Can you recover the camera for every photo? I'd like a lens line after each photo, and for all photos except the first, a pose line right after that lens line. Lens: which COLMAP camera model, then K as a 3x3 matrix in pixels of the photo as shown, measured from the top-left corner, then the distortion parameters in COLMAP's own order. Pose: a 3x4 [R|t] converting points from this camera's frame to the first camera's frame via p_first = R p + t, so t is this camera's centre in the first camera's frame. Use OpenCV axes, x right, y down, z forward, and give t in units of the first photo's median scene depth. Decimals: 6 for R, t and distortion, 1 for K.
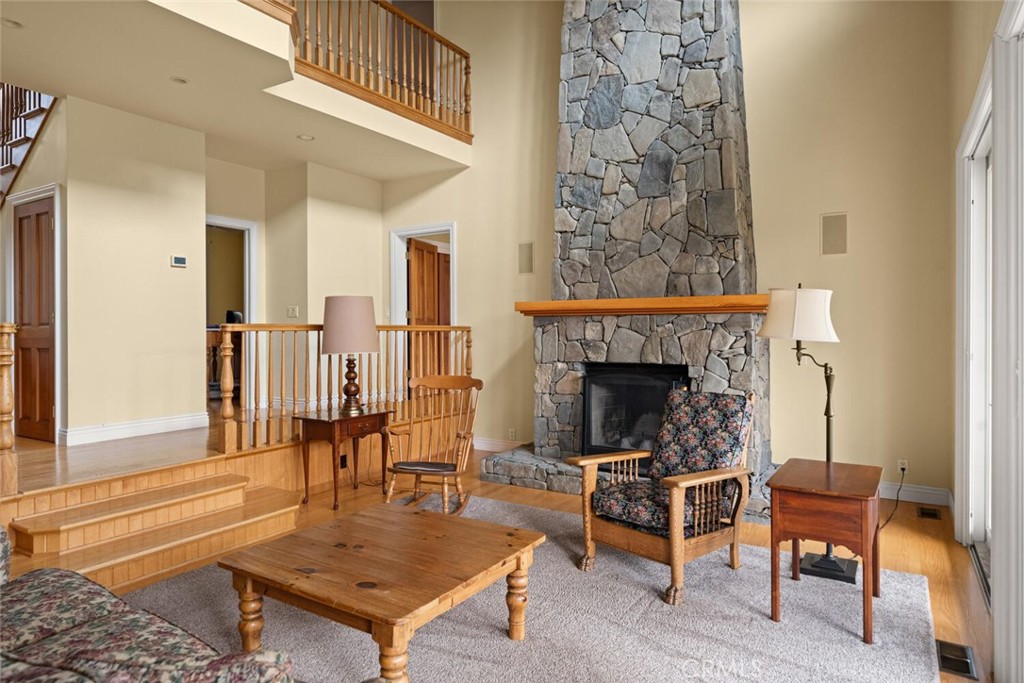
lens RADIAL K [[619.9, 0, 511.1], [0, 619.9, 333.6], [0, 0, 1]] dist [-0.002216, -0.000147]
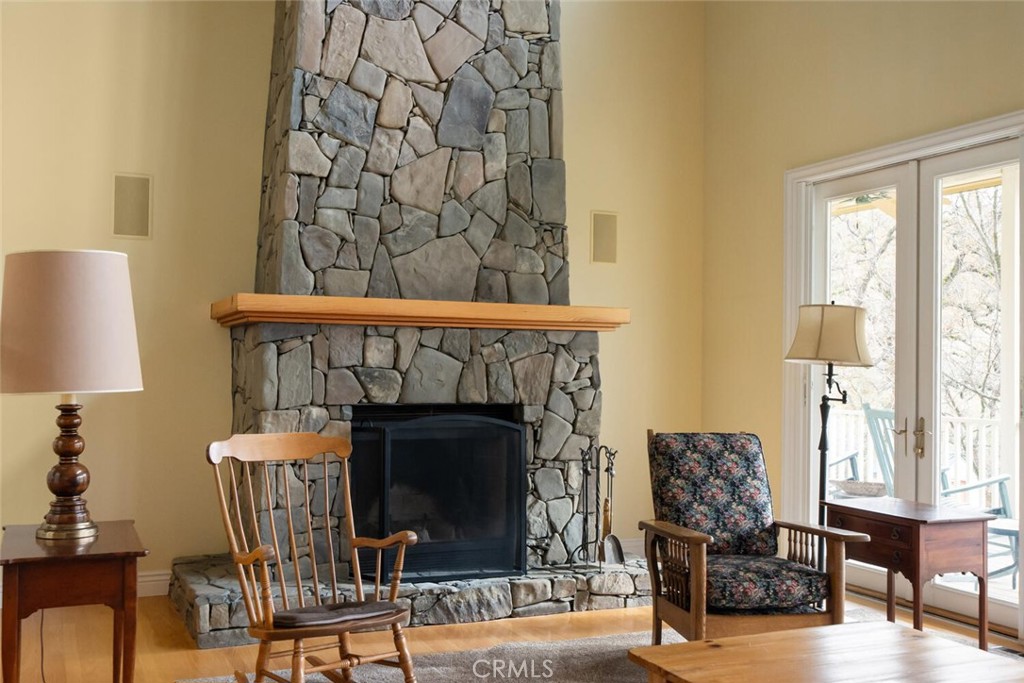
lens RADIAL K [[1030.1, 0, 511.4], [0, 1030.1, 347.1], [0, 0, 1]] dist [0.000533, 0.000000]
pose [[0.552857, 0.025506, 0.832885, -0.640079], [-0.007337, 0.999642, -0.025742, 0.016436], [-0.833244, 0.008121, 0.552846, 0.357744]]
